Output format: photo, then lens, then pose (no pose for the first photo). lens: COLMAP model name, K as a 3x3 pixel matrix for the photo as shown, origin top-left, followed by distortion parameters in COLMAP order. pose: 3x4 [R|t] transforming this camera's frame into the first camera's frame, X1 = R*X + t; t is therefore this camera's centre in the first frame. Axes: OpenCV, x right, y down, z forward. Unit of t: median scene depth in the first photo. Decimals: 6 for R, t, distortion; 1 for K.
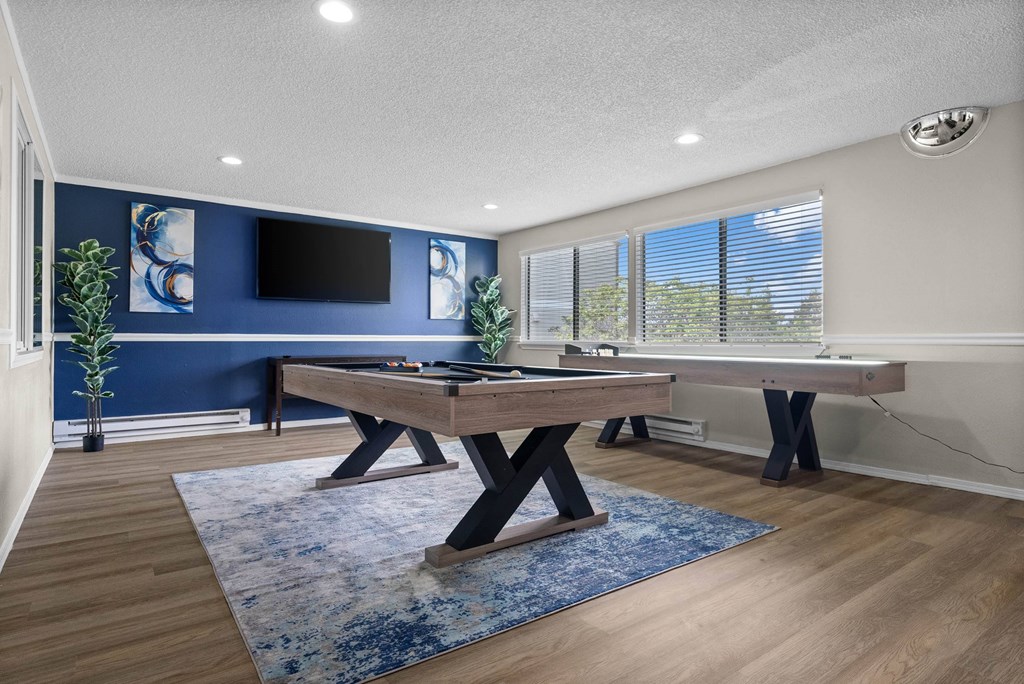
lens RADIAL K [[556.3, 0, 514.9], [0, 556.3, 331.0], [0, 0, 1]] dist [-0.001499, -0.000014]
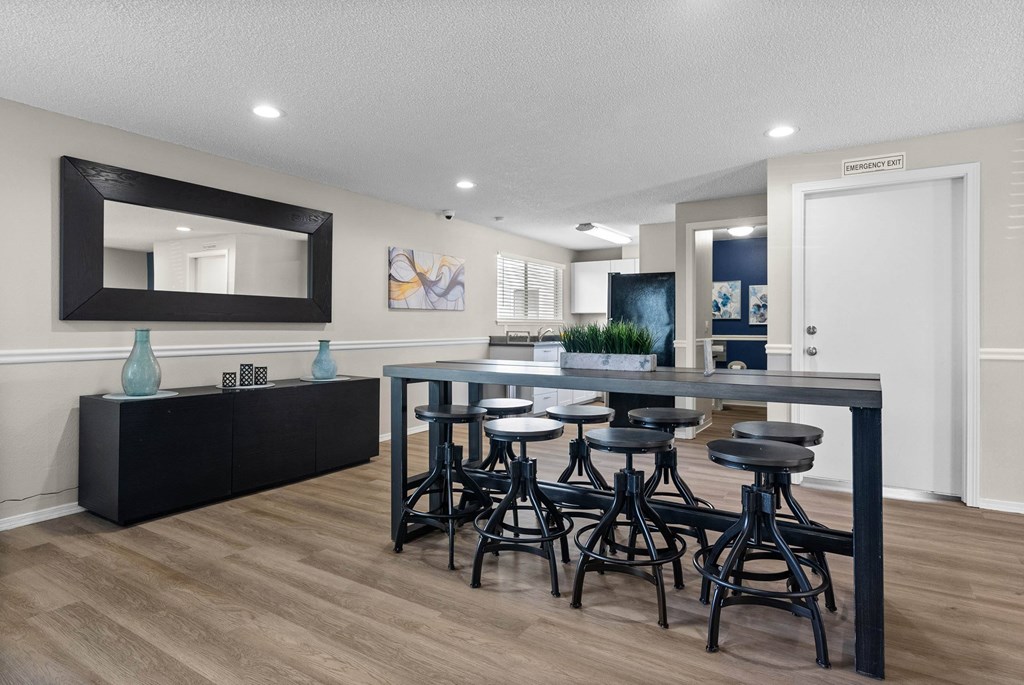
lens RADIAL K [[556.3, 0, 514.9], [0, 556.3, 331.5], [0, 0, 1]] dist [-0.001499, -0.000014]
pose [[-0.368650, -0.010911, 0.929504, -0.156872], [-0.018181, 0.999824, 0.004526, -0.029360], [-0.929391, -0.015231, -0.368783, 0.331787]]
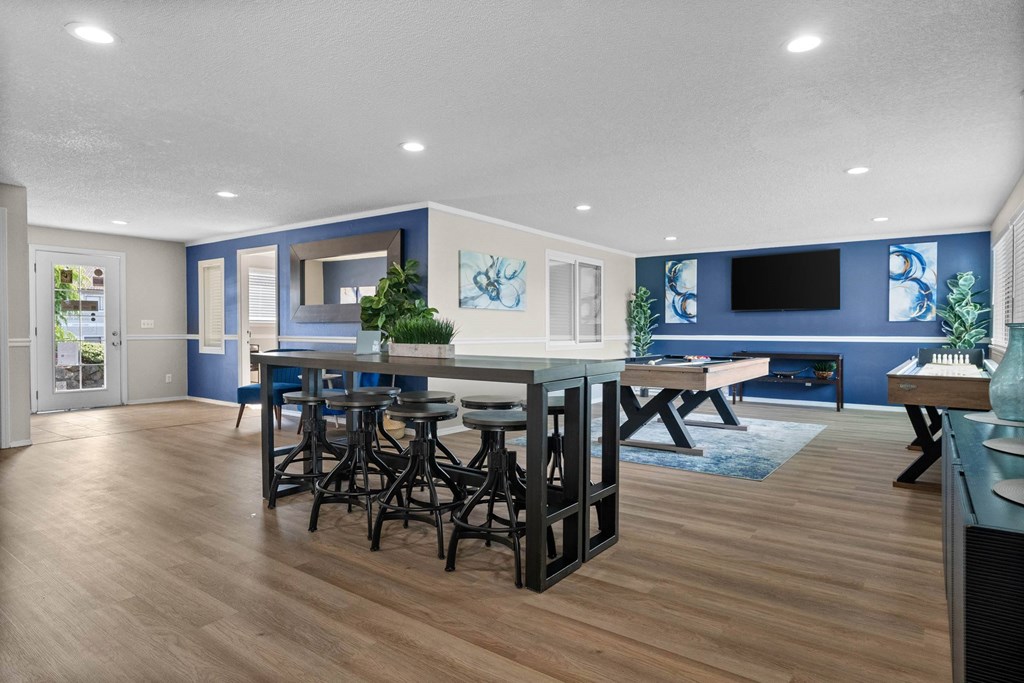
lens RADIAL K [[576.8, 0, 515.1], [0, 576.8, 336.2], [0, 0, 1]] dist [-0.003346, 0.000126]
pose [[0.304582, 0.008256, -0.952450, 0.902500], [0.014515, 0.999806, 0.013308, -0.023982], [0.952376, -0.017878, 0.304403, -0.023780]]
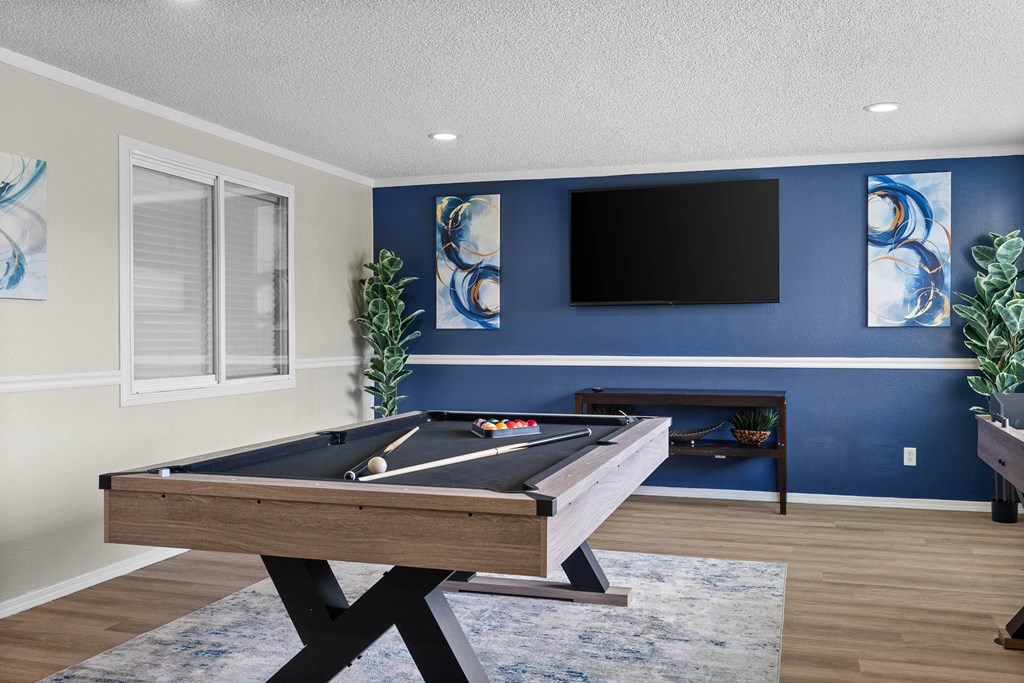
lens RADIAL K [[918.1, 0, 515.9], [0, 918.1, 333.2], [0, 0, 1]] dist [0.014189, -0.006943]
pose [[0.595514, -0.001838, -0.803342, 0.473021], [0.015356, 0.999841, 0.009096, -0.038240], [0.803198, -0.017753, 0.595448, 0.268861]]
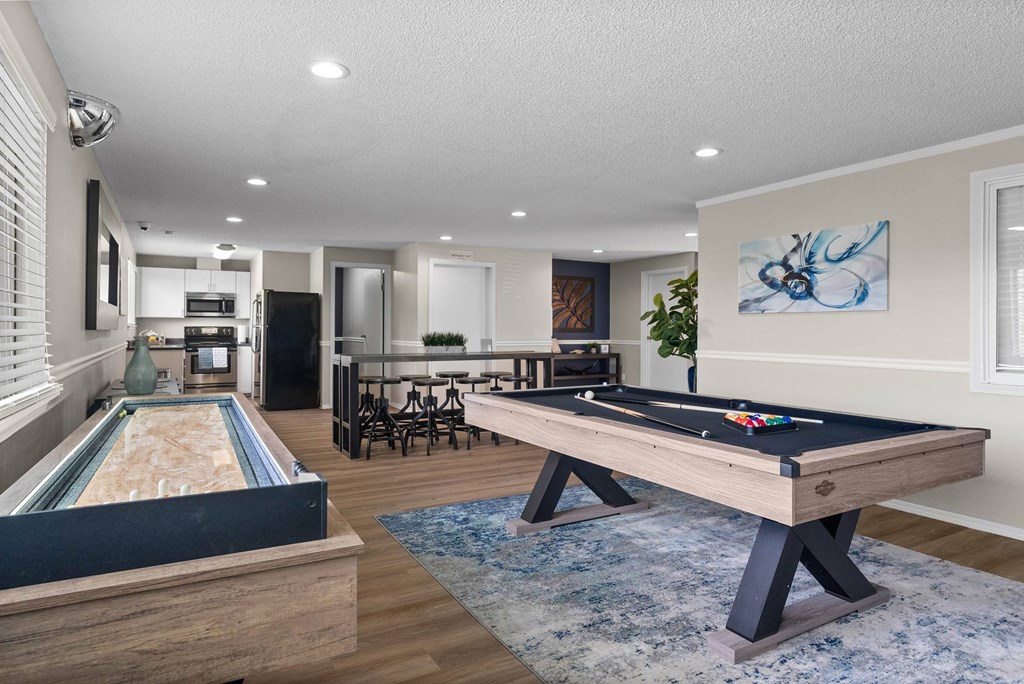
lens RADIAL K [[597.9, 0, 517.2], [0, 597.9, 328.0], [0, 0, 1]] dist [-0.000383, 0.000205]
pose [[-0.994186, -0.006920, 0.107454, 0.010070], [-0.008959, 0.999789, -0.018501, -0.023674], [-0.107303, -0.019356, -0.994038, 1.229499]]
